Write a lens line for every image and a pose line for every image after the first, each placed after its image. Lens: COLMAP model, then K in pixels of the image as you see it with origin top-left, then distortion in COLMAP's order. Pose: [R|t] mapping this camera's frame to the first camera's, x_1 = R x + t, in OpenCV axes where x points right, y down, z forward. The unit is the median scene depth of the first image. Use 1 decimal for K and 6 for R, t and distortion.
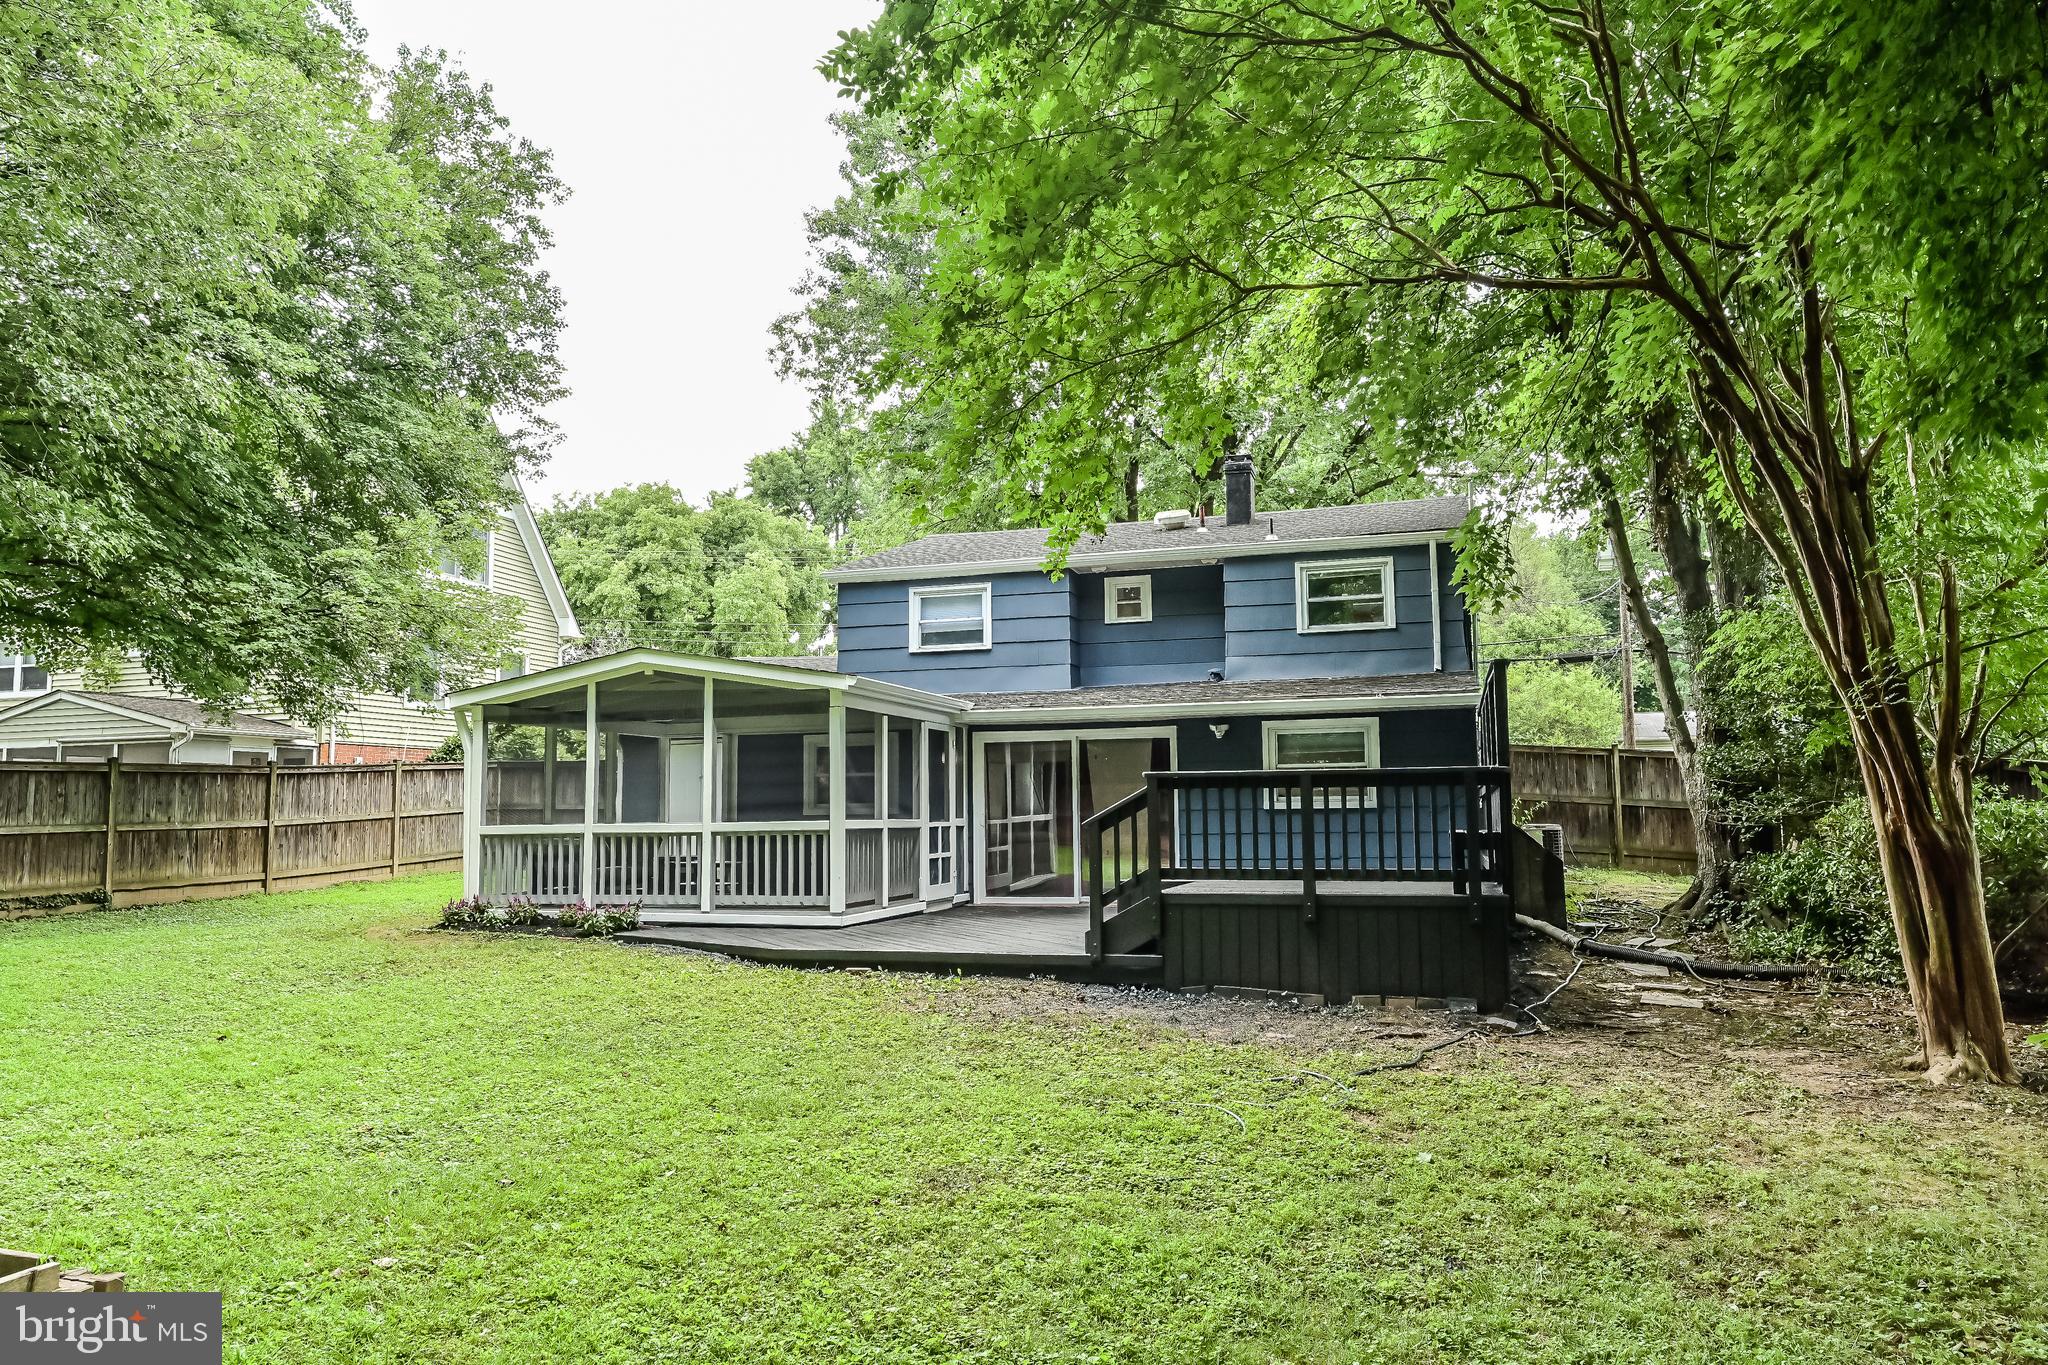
lens RADIAL K [[1326.3, 0, 1043.4], [0, 1326.3, 690.5], [0, 0, 1]] dist [-0.008651, -0.000059]
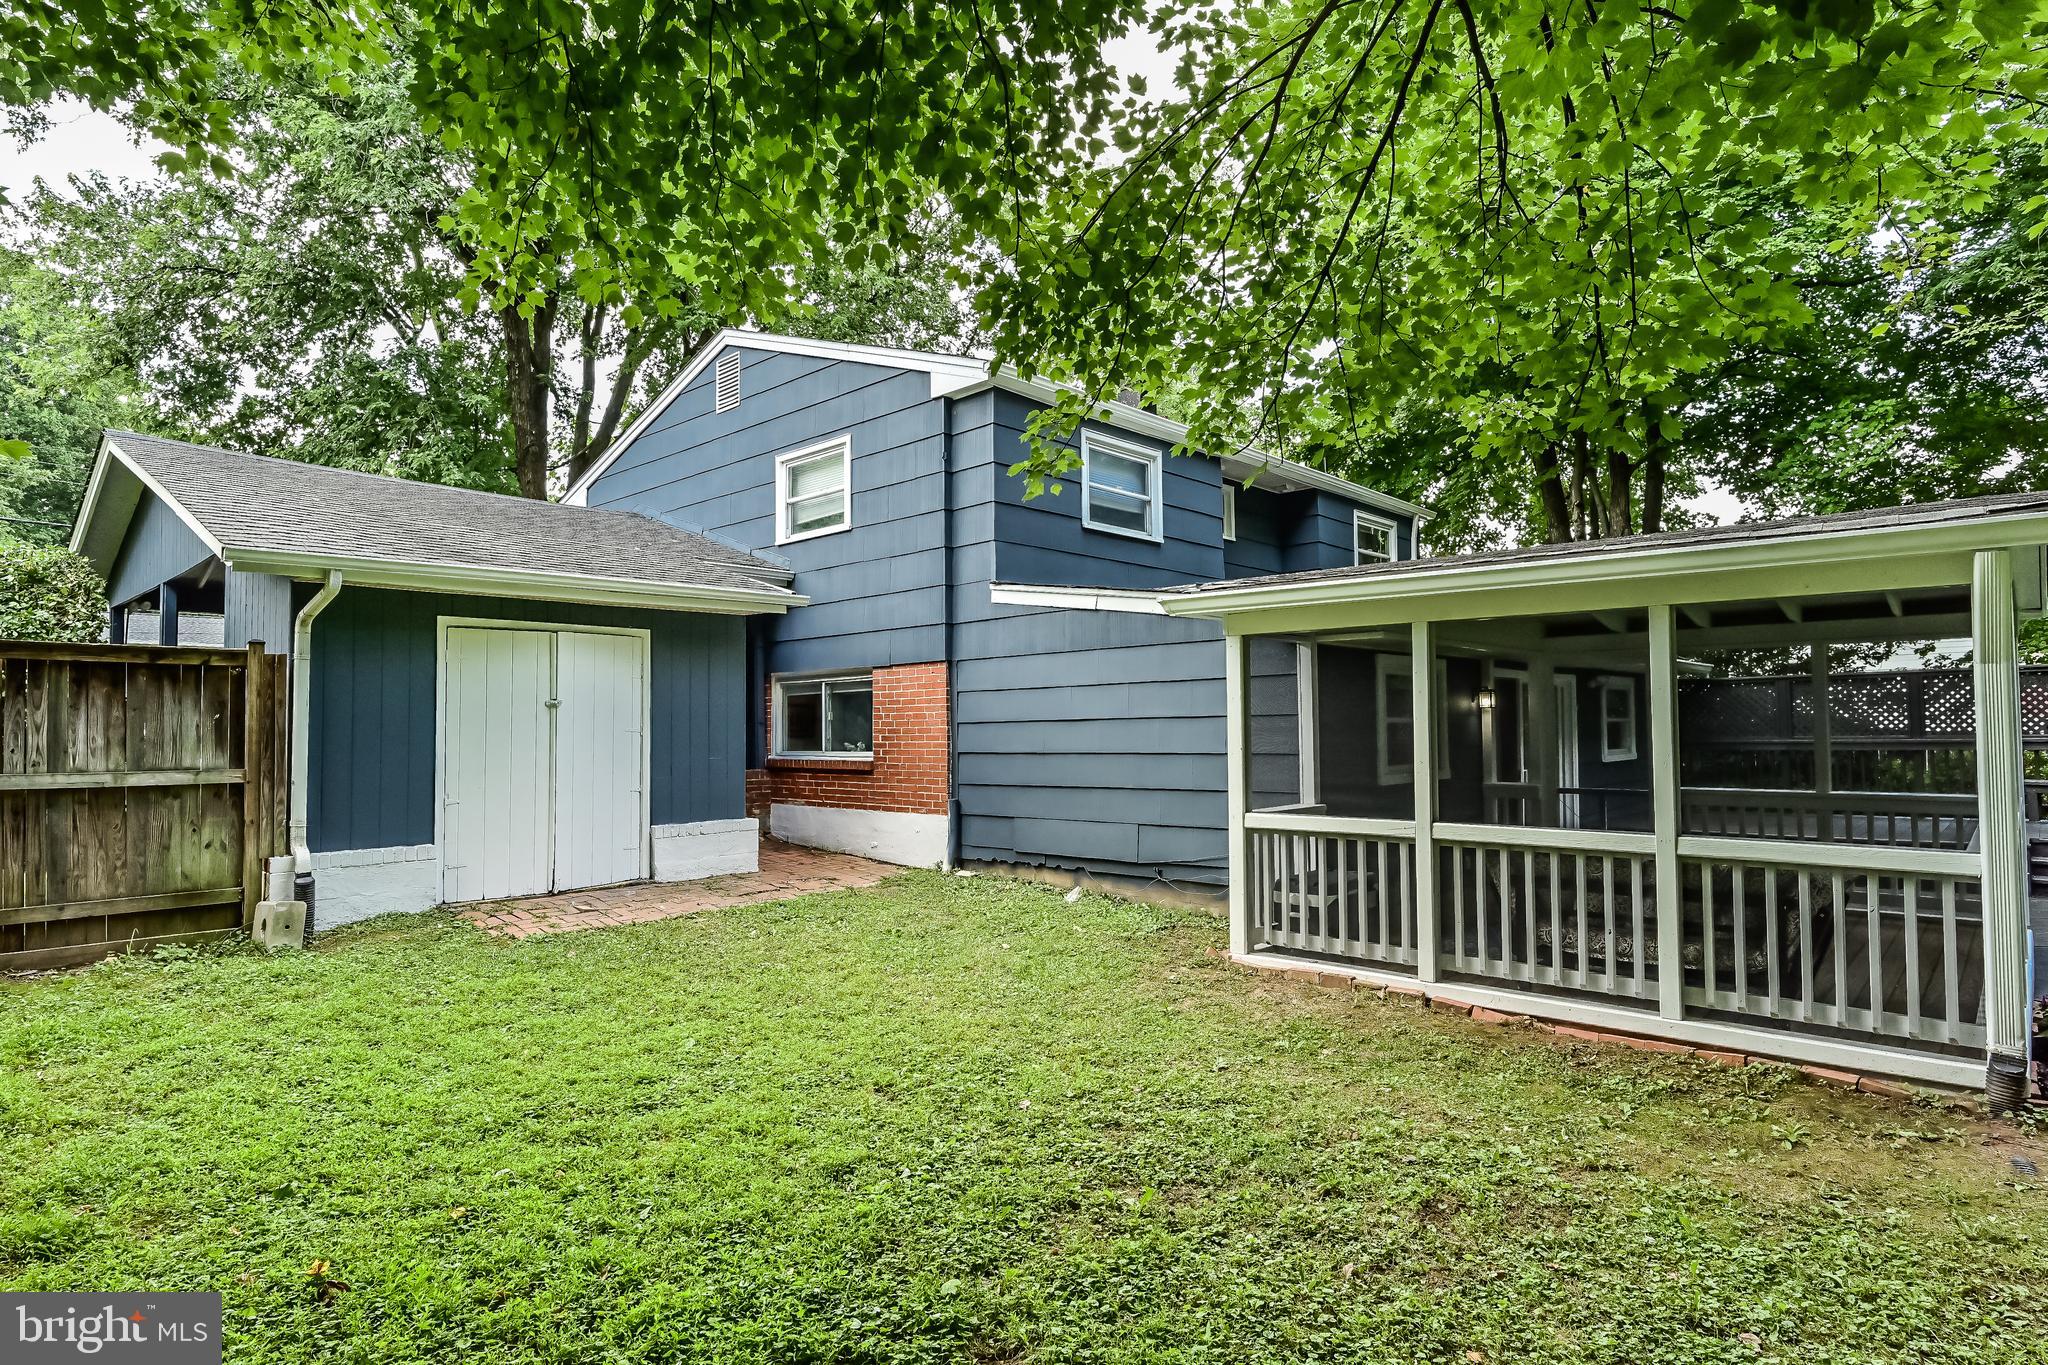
lens RADIAL K [[1087.1, 0, 1039.8], [0, 1087.1, 686.6], [0, 0, 1]] dist [-0.002145, -0.000277]
pose [[0.440300, 0.041842, 0.896875, -0.742135], [-0.078902, 0.996852, -0.007771, 0.069786], [-0.894377, -0.067344, 0.442215, 0.986784]]
